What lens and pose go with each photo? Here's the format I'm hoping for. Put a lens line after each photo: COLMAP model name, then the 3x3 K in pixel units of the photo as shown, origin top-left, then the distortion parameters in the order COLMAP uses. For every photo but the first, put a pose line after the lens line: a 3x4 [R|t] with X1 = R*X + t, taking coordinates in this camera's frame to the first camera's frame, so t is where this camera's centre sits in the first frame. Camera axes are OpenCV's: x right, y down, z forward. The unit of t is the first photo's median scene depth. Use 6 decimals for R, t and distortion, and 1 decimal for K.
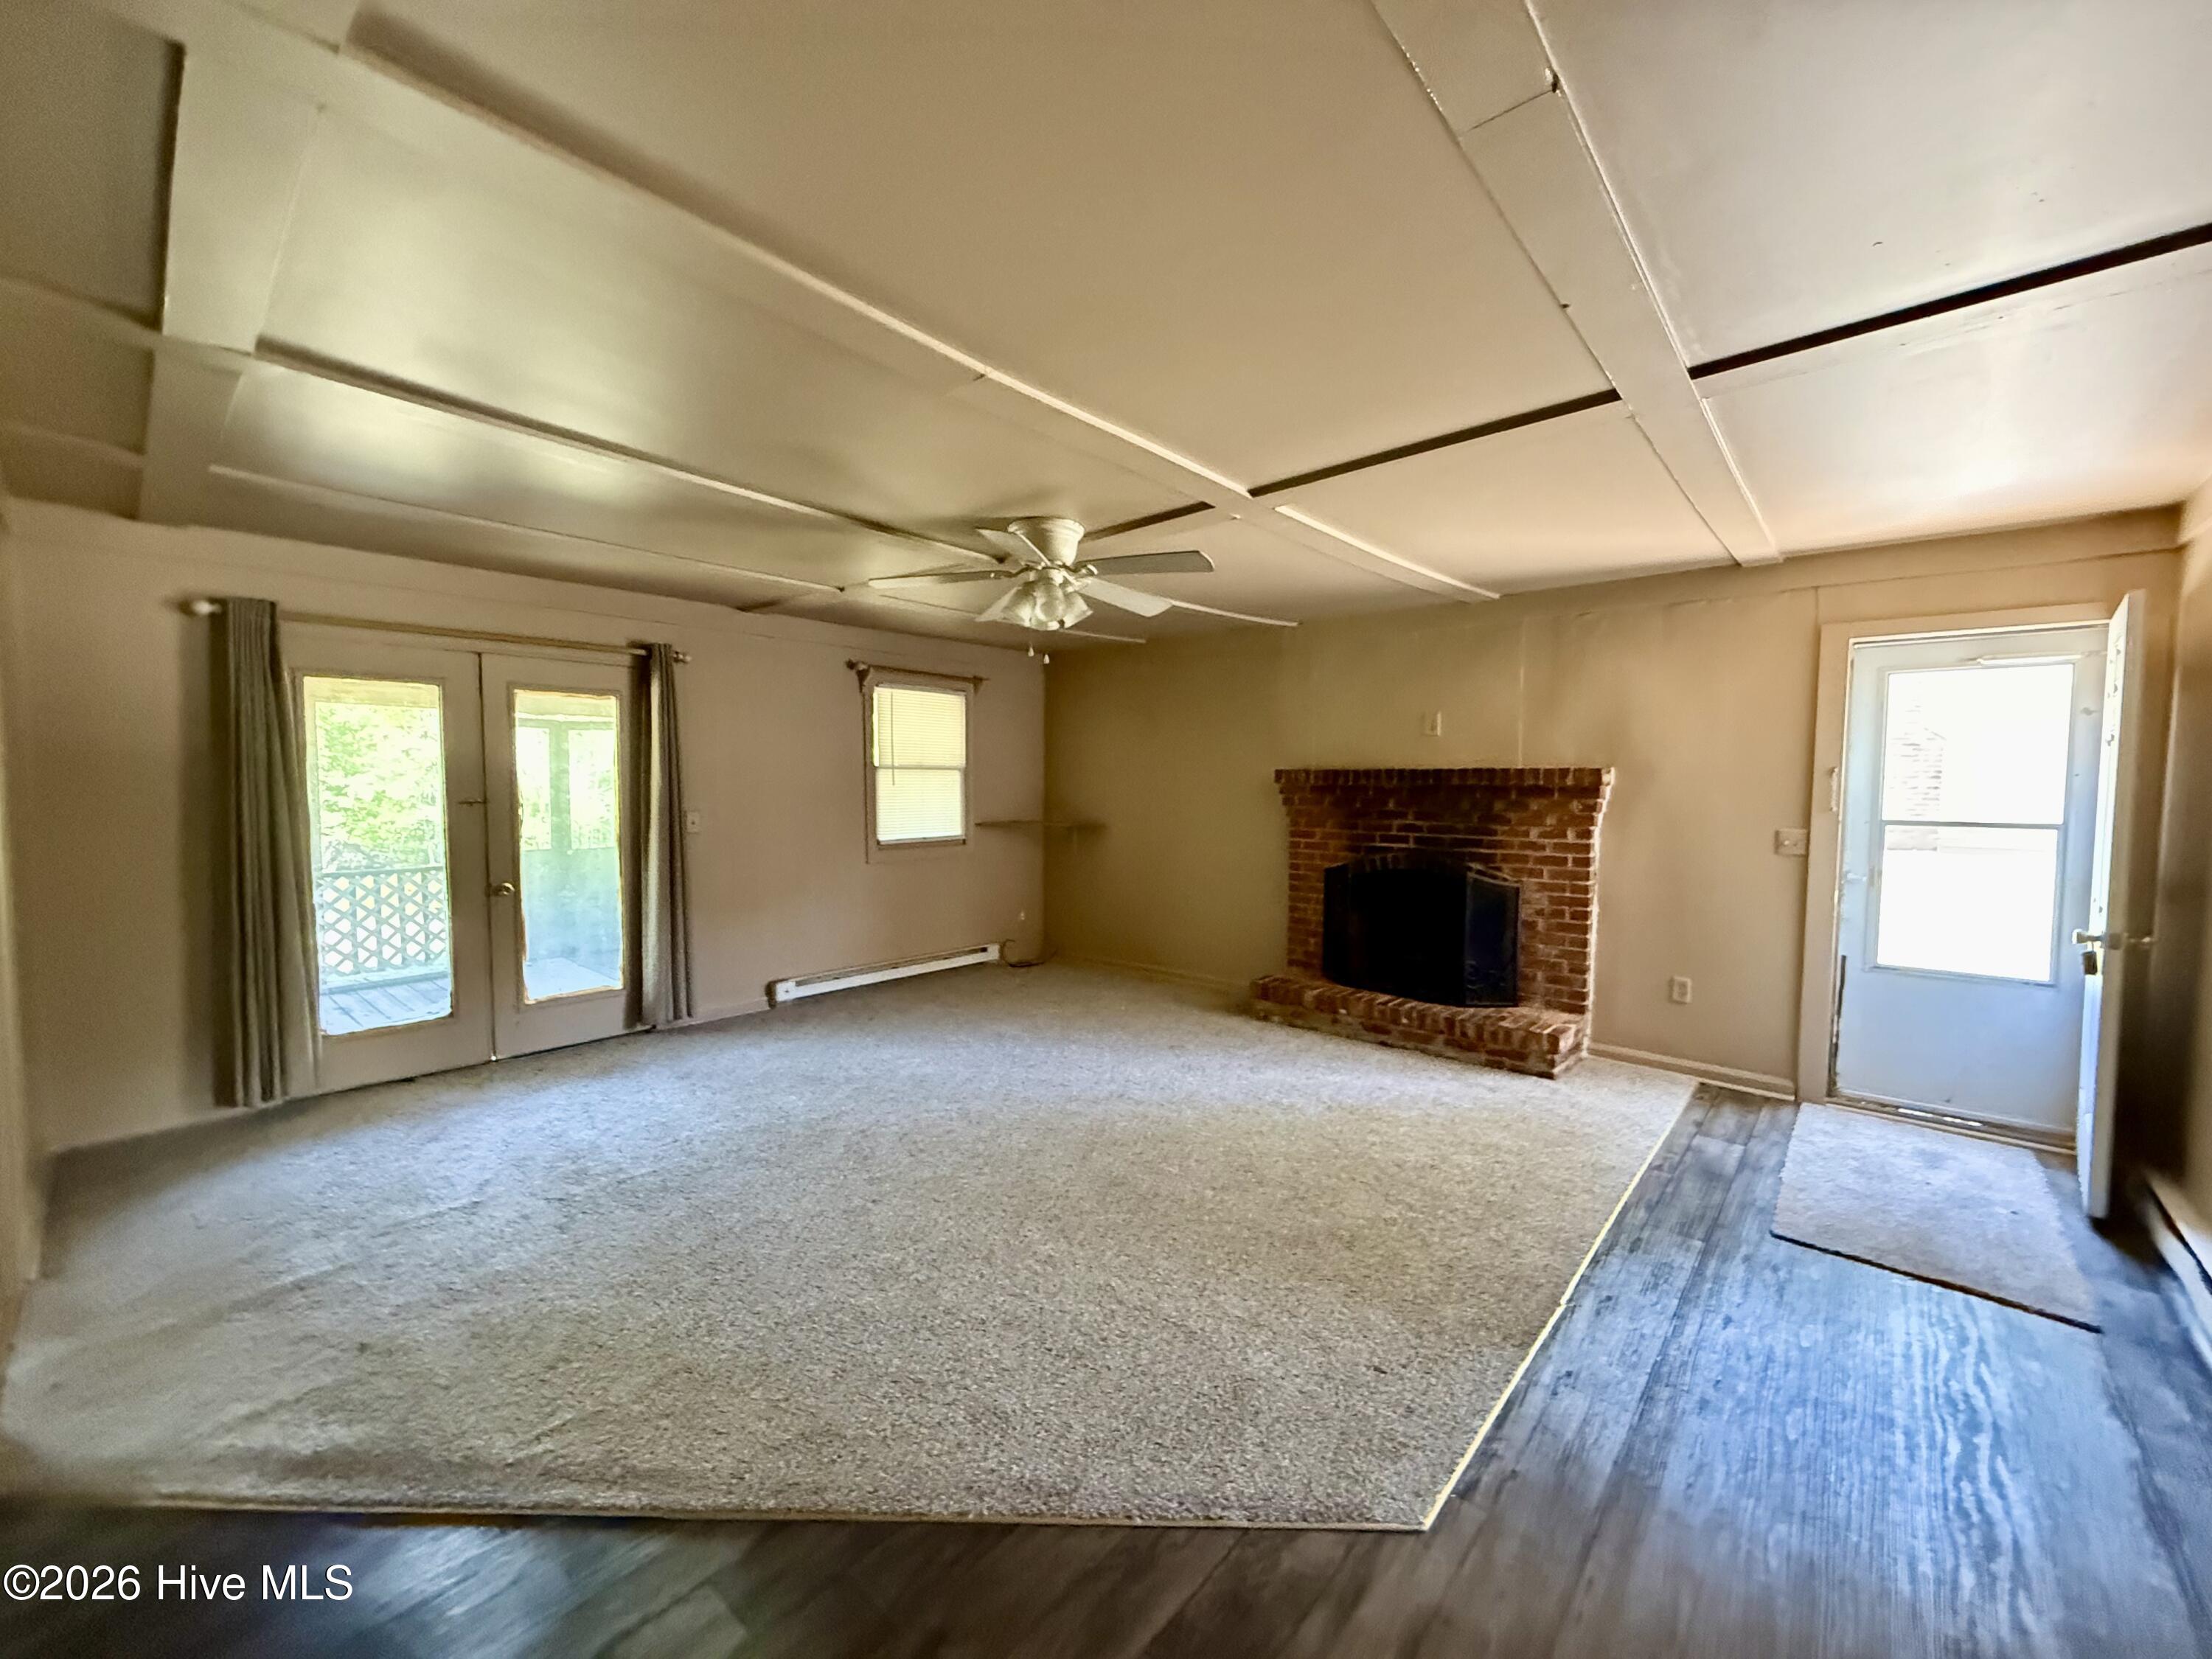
lens RADIAL K [[882.7, 0, 1097.8], [0, 882.7, 829.2], [0, 0, 1]] dist [-0.000813, 0.000113]
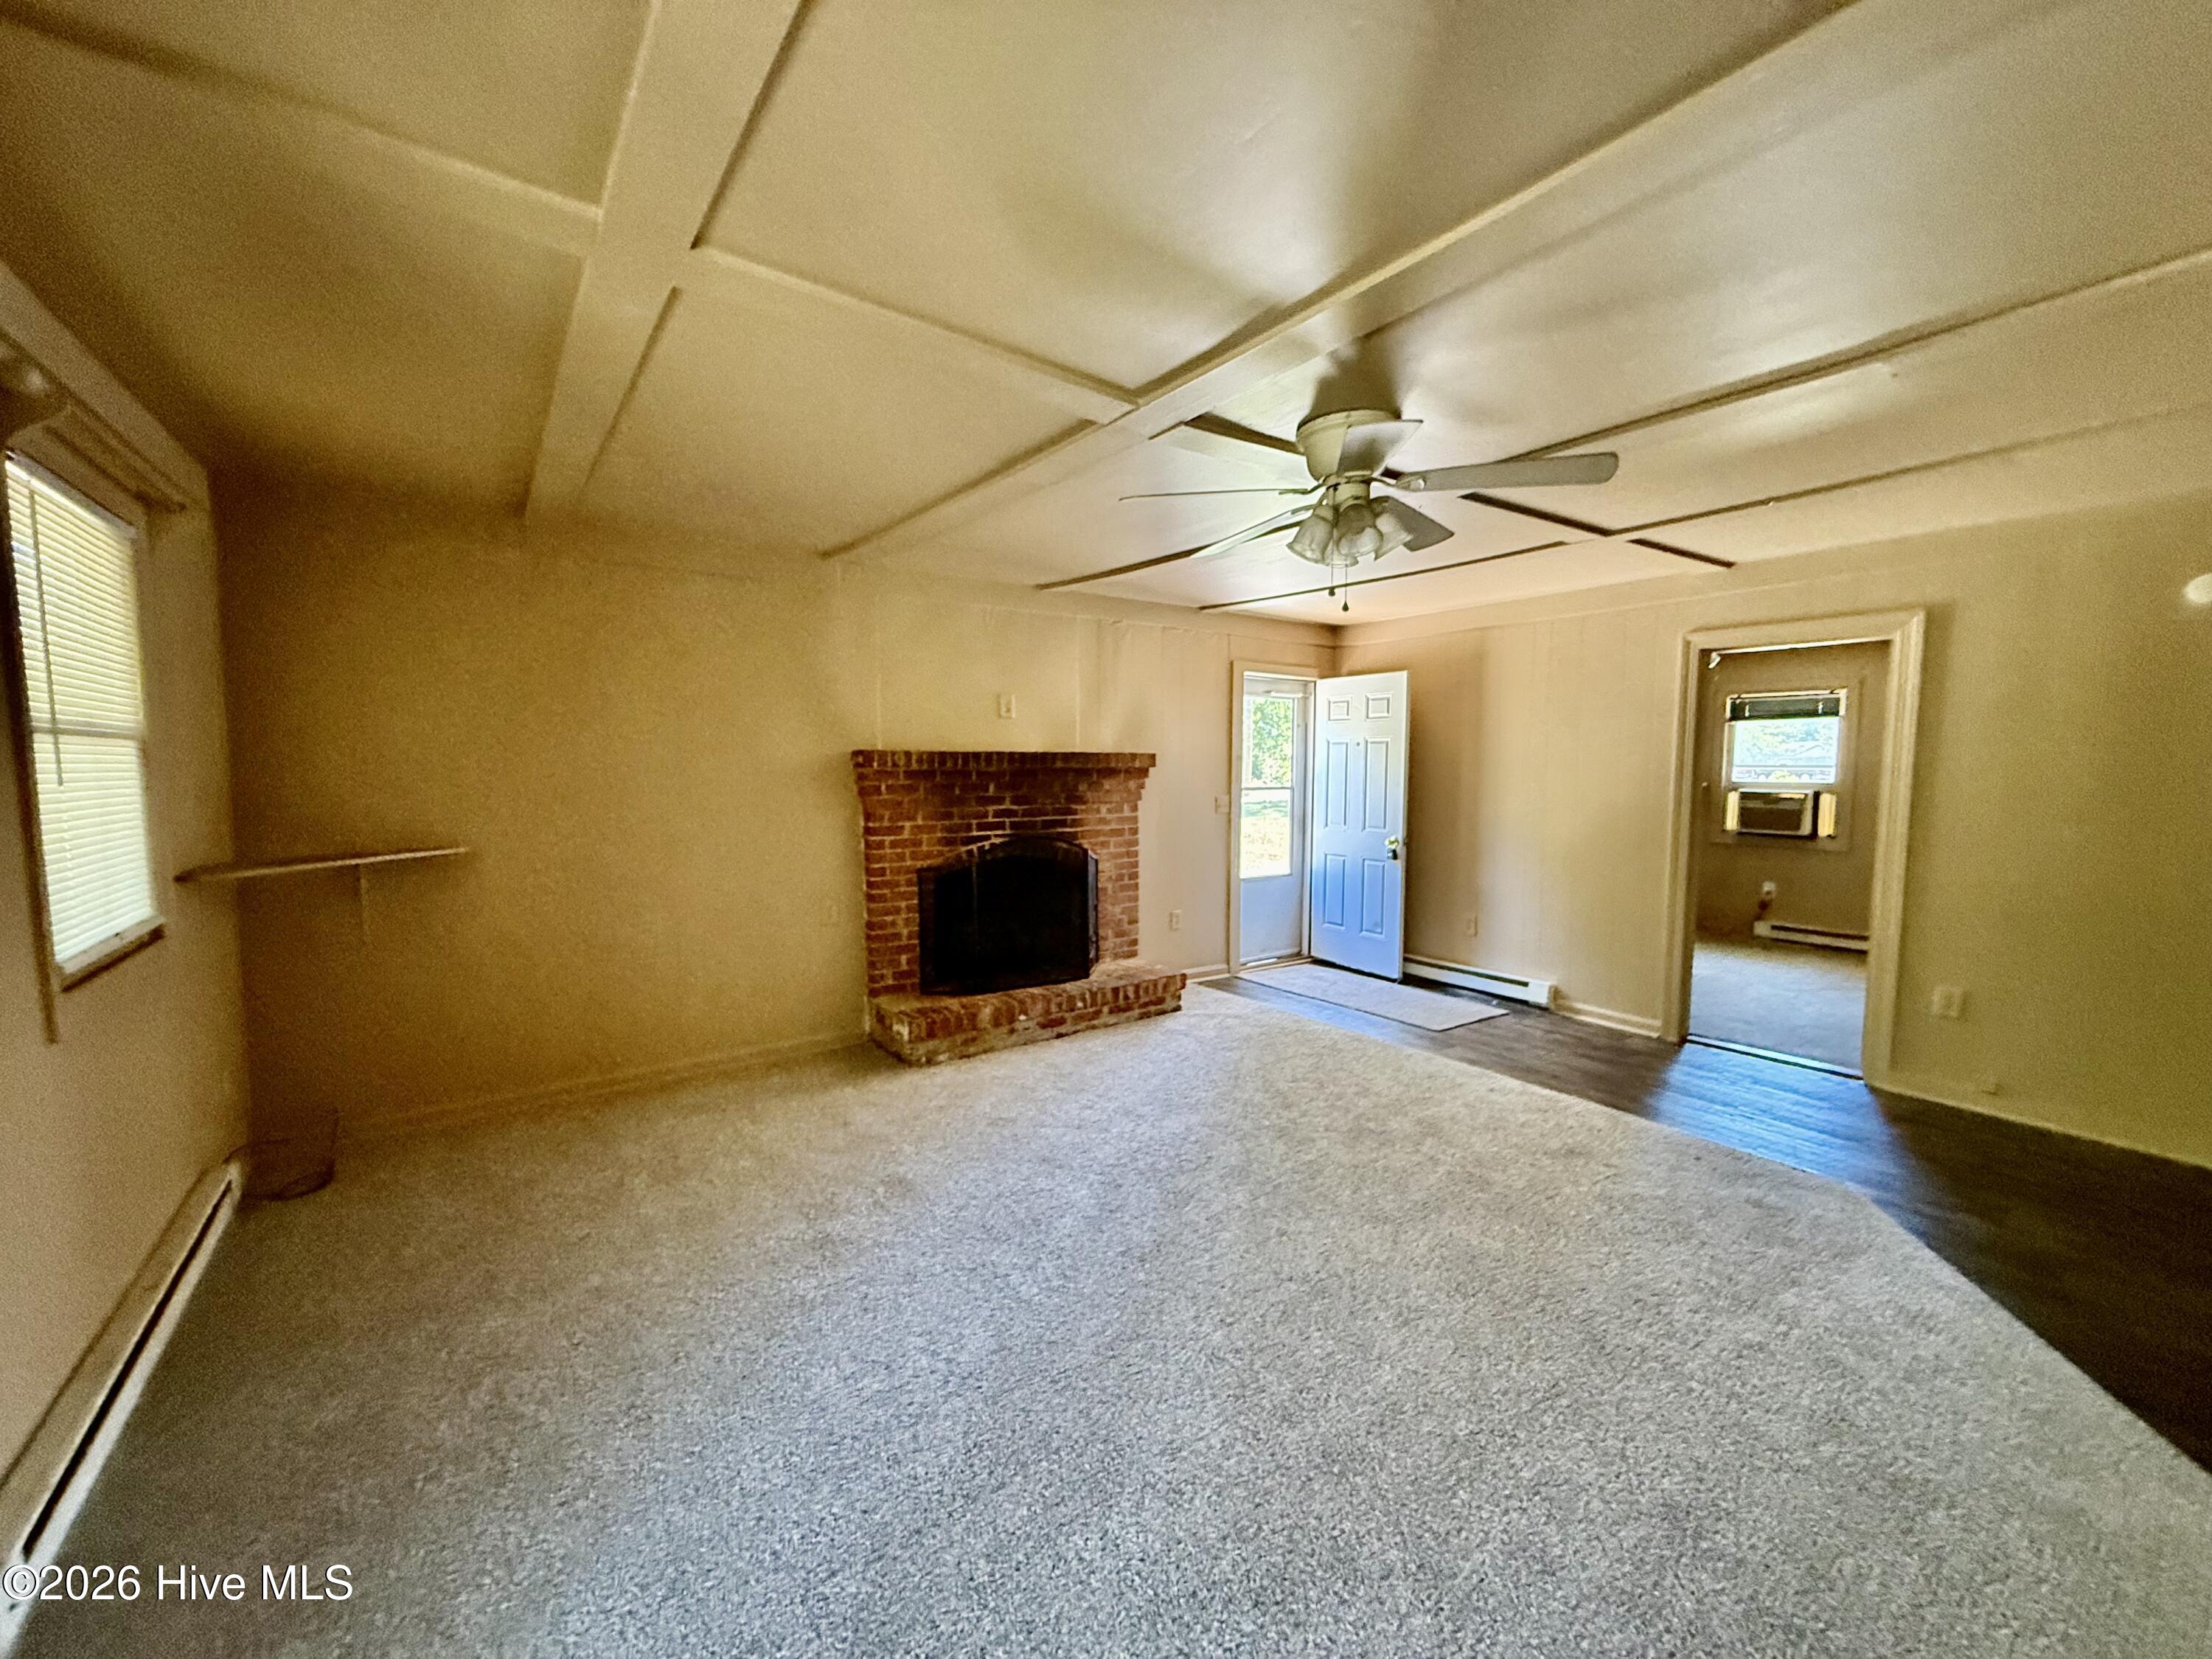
lens RADIAL K [[882.7, 0, 1097.8], [0, 882.7, 829.2], [0, 0, 1]] dist [-0.000813, 0.000113]
pose [[0.217359, -0.074423, 0.973250, -0.590252], [0.054701, 0.996451, 0.063981, -0.042230], [-0.974558, 0.039331, 0.220658, 0.732087]]
